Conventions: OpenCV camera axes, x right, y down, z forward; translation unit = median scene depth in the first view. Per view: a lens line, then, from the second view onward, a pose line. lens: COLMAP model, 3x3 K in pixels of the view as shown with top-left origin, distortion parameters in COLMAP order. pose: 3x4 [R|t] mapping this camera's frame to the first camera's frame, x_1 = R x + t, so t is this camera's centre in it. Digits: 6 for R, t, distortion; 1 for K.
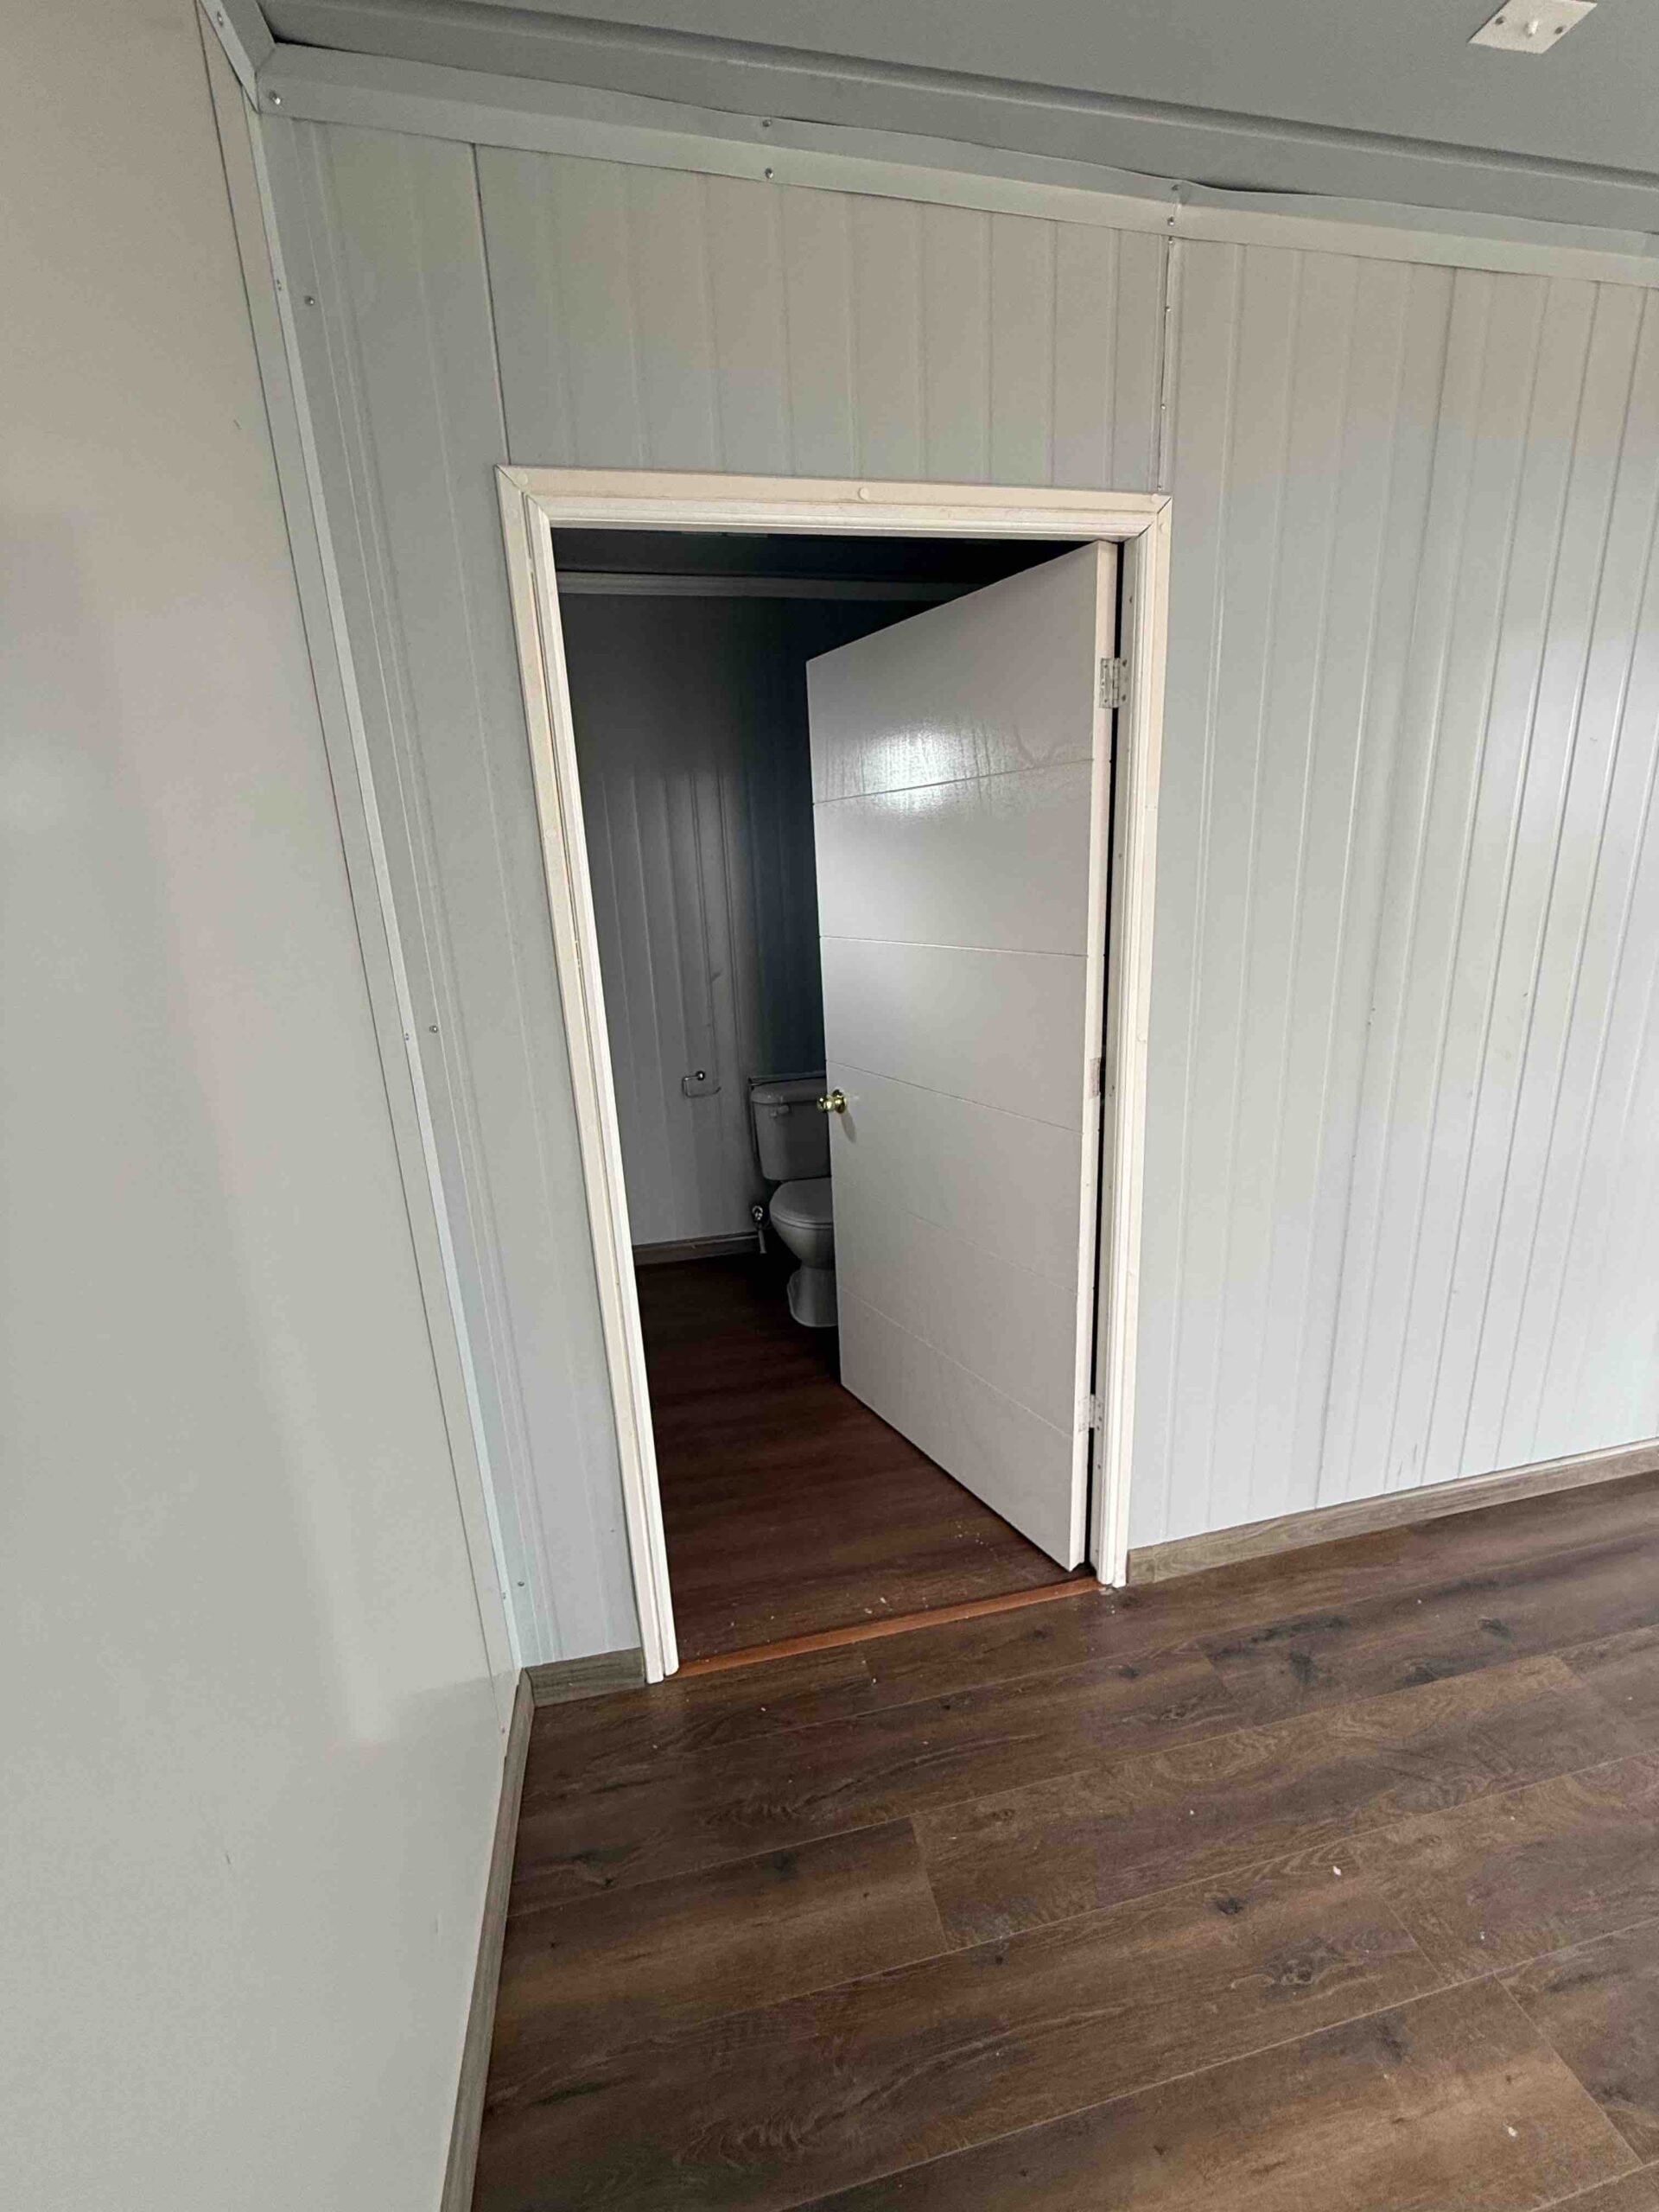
lens RADIAL K [[881.4, 0, 828.1], [0, 881.4, 1098.0], [0, 0, 1]] dist [0.000331, 0.000060]
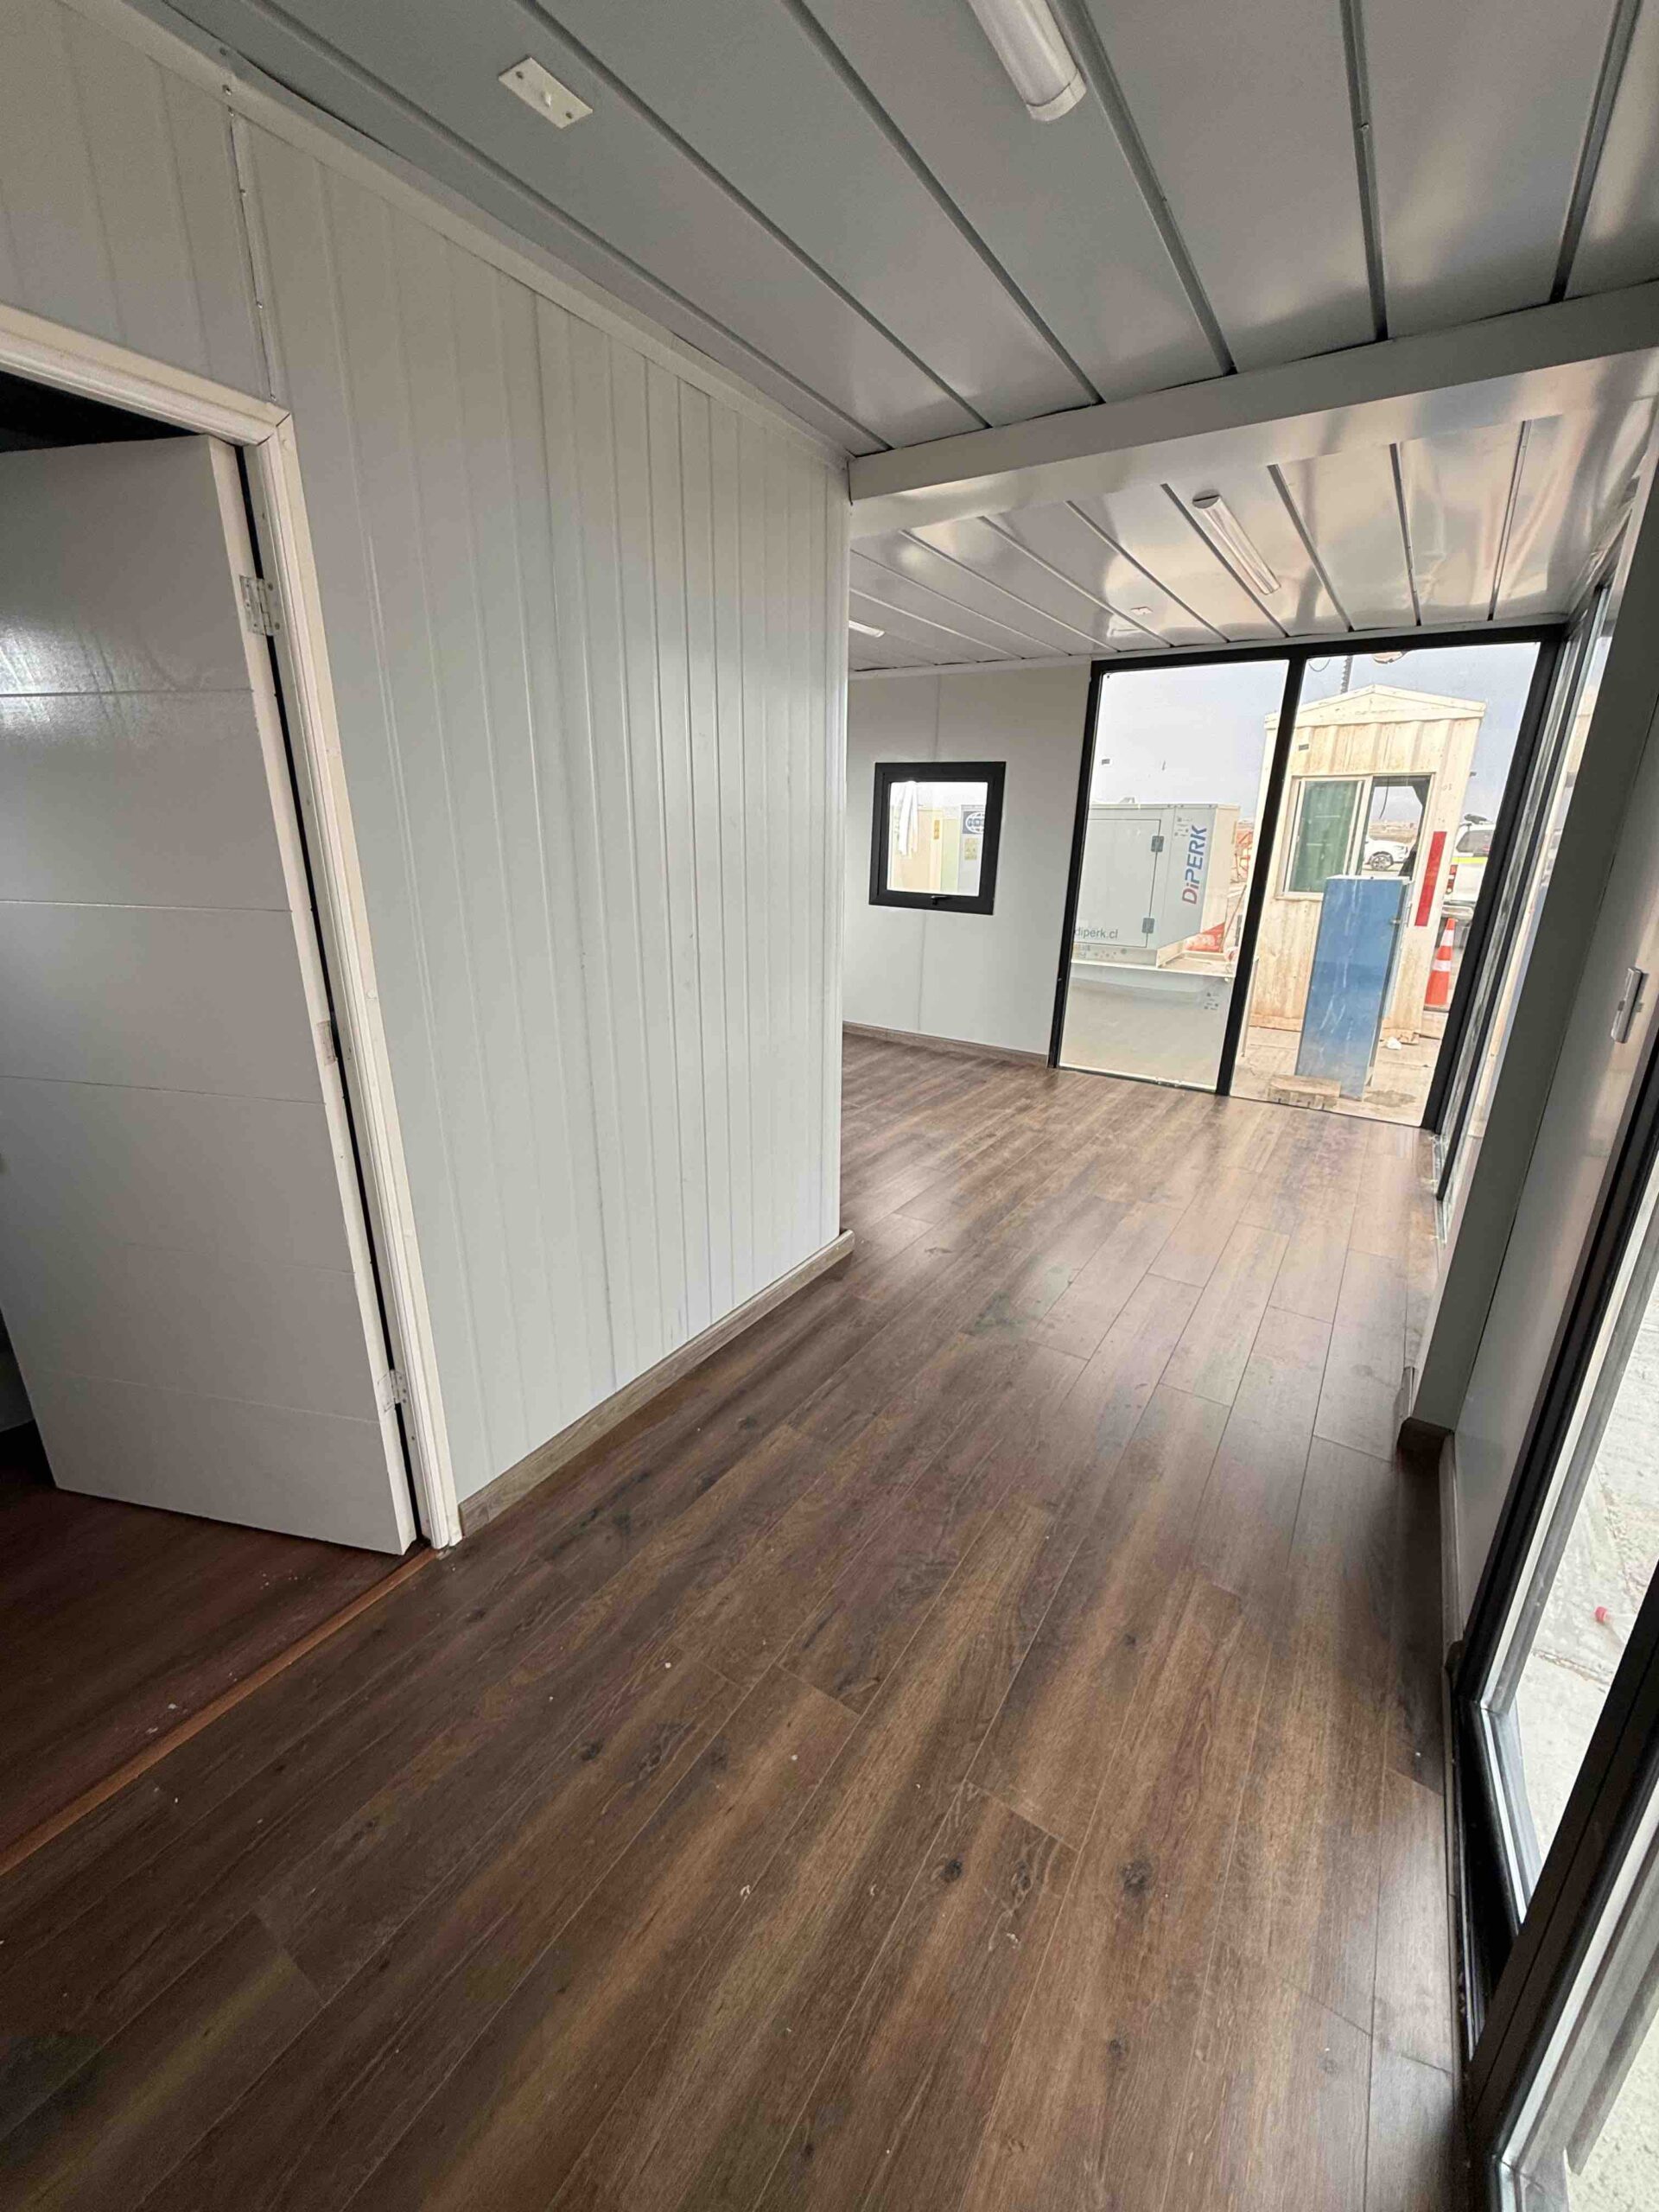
lens RADIAL K [[881.4, 0, 830.1], [0, 881.4, 1099.5], [0, 0, 1]] dist [0.000331, 0.000060]
pose [[0.704898, -0.167356, 0.689282, 0.026403], [0.143283, 0.985330, 0.092706, 0.028073], [-0.694686, 0.033415, 0.718537, -0.040855]]
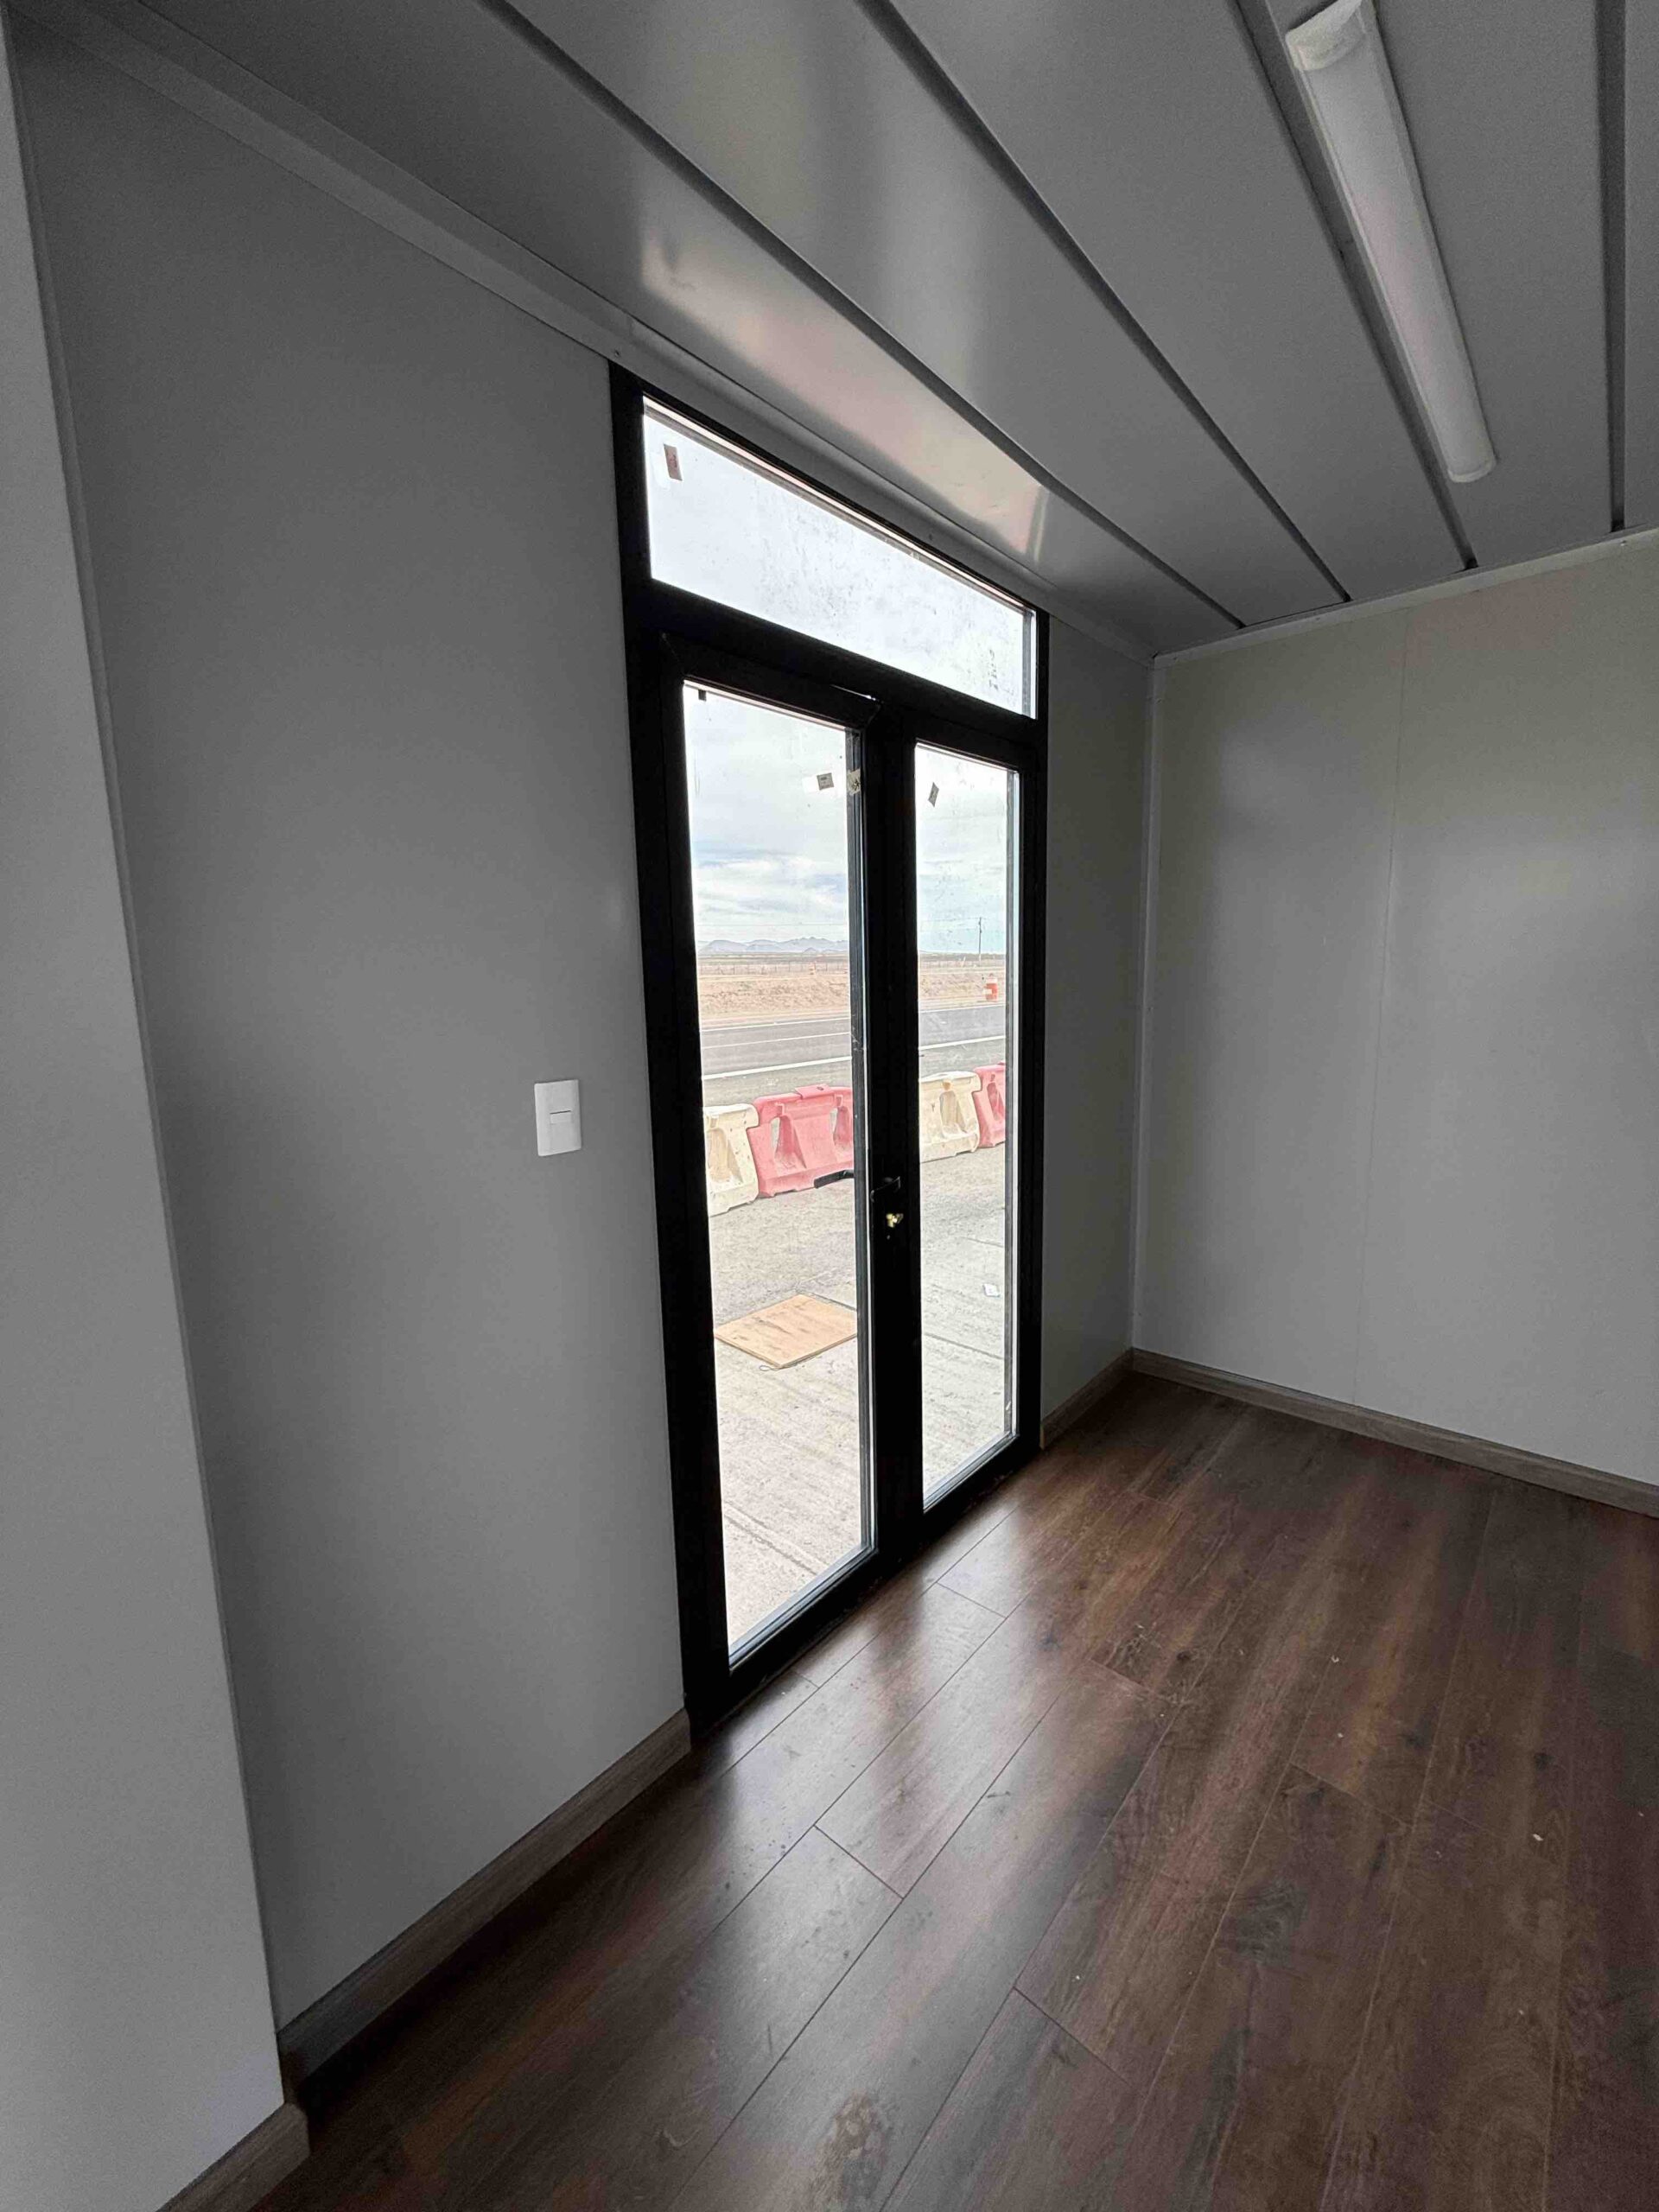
lens RADIAL K [[881.4, 0, 833.5], [0, 881.4, 1104.8], [0, 0, 1]] dist [0.000331, 0.000060]
pose [[-0.801434, 0.150349, -0.578878, 1.499241], [-0.109098, 0.914898, 0.388664, -0.232118], [0.588049, 0.374643, -0.716827, 0.792371]]
